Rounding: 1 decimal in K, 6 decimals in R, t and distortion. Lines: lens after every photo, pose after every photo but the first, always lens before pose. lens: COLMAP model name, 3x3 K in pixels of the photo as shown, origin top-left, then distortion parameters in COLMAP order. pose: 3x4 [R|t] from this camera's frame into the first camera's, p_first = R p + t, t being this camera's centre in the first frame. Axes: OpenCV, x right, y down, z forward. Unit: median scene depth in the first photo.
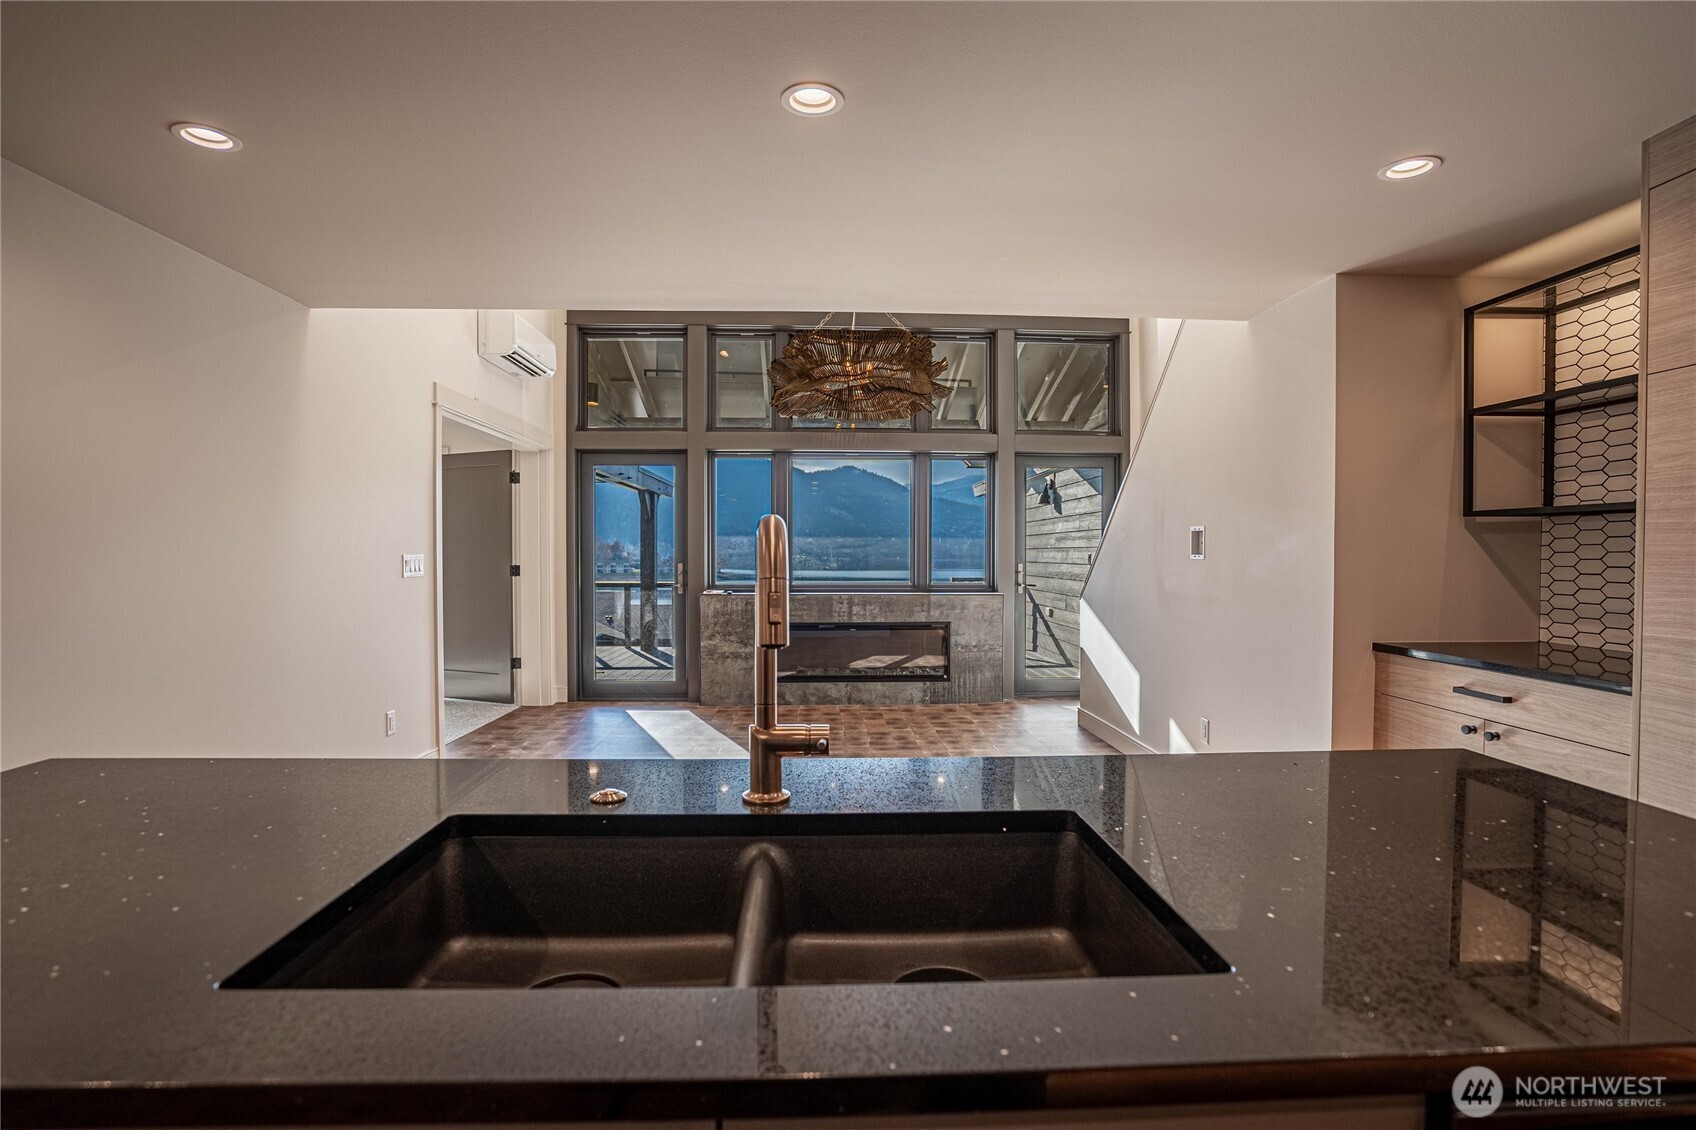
lens RADIAL K [[826.0, 0, 845.8], [0, 826.0, 570.5], [0, 0, 1]] dist [-0.060103, 0.020492]
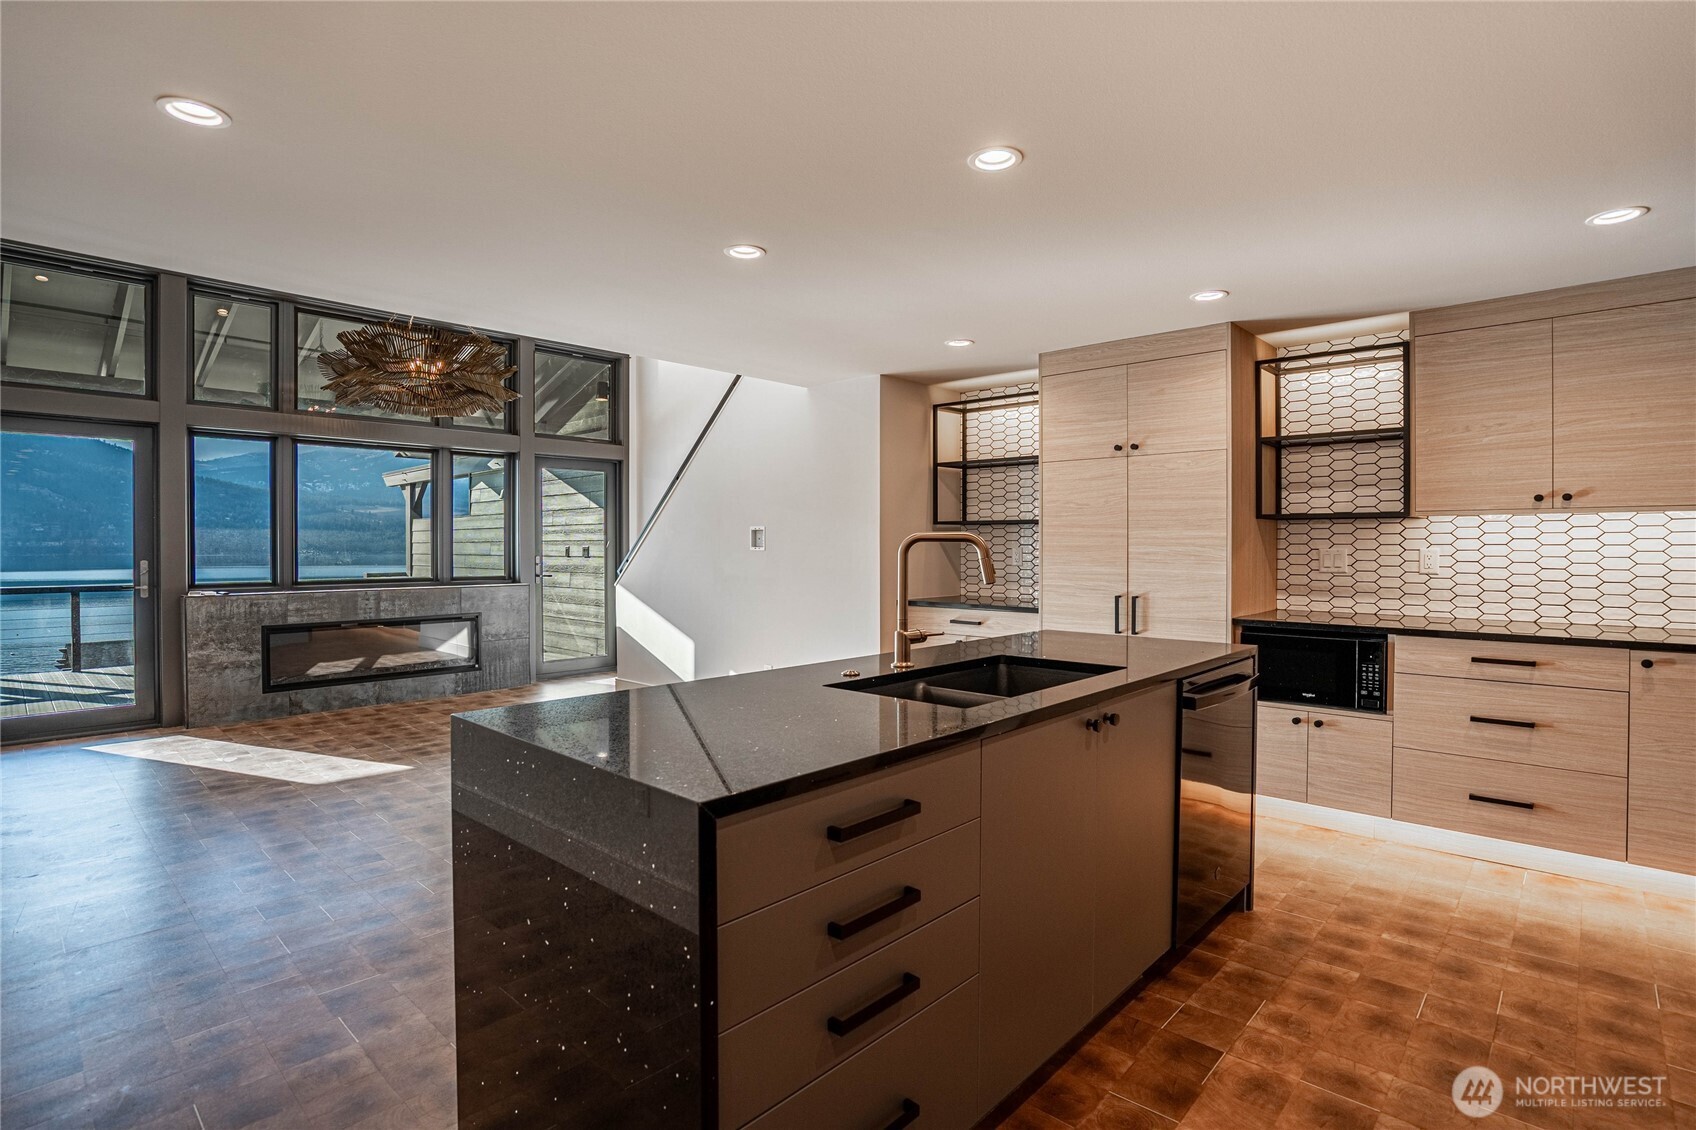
lens RADIAL K [[826.0, 0, 853.3], [0, 826.0, 556.1], [0, 0, 1]] dist [-0.060103, 0.020492]
pose [[0.708990, -0.011269, 0.705128, -0.268562], [0.017041, 0.999854, -0.001155, 0.000023], [-0.705013, 0.012835, 0.709079, -0.062057]]
